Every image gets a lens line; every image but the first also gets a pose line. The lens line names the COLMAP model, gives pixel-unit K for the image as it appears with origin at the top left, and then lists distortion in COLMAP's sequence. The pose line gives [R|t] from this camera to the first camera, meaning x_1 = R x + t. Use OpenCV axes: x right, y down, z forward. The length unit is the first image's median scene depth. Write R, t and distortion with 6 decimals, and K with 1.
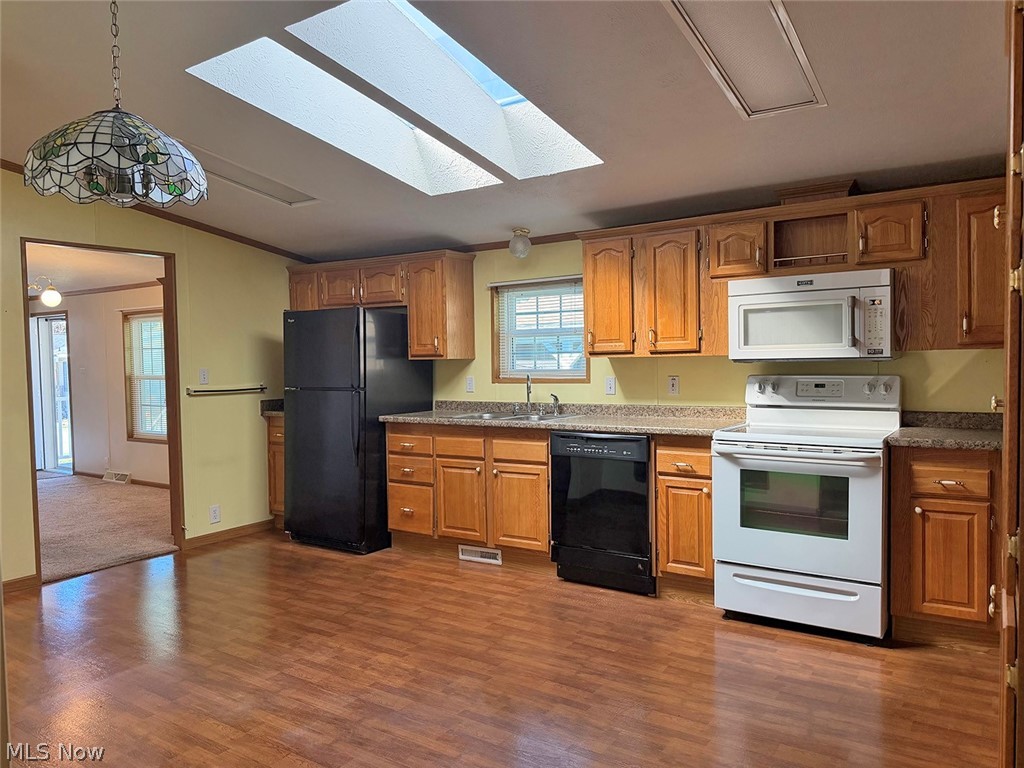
lens RADIAL K [[699.8, 0, 506.5], [0, 699.8, 388.3], [0, 0, 1]] dist [0.152509, -0.243768]
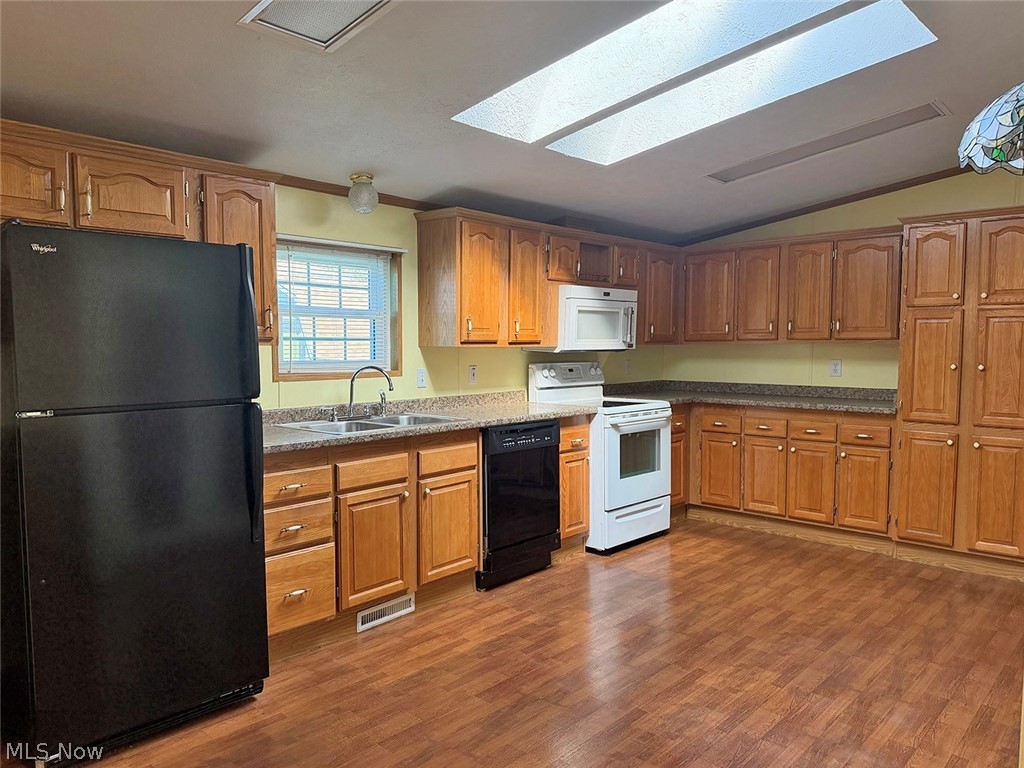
lens RADIAL K [[723.0, 0, 485.8], [0, 723.0, 394.0], [0, 0, 1]] dist [0.052501, -0.066588]
pose [[0.177522, -0.051605, 0.982763, -0.885409], [0.036969, 0.998269, 0.045742, -0.026176], [-0.983422, 0.028212, 0.179123, 0.885407]]
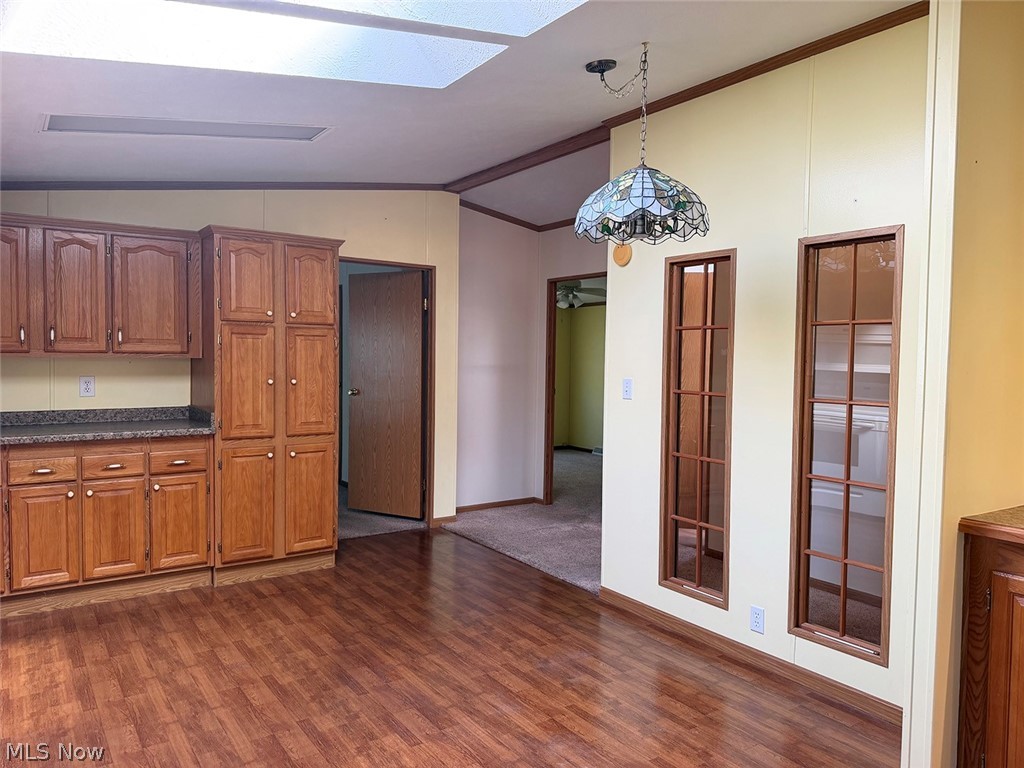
lens RADIAL K [[728.6, 0, 512.2], [0, 728.6, 387.4], [0, 0, 1]] dist [0.054850, -0.061528]
pose [[-0.930699, -0.011347, 0.365610, -0.454908], [0.018199, 0.996844, 0.077265, -0.061937], [-0.365333, 0.078564, -0.927556, 1.293841]]
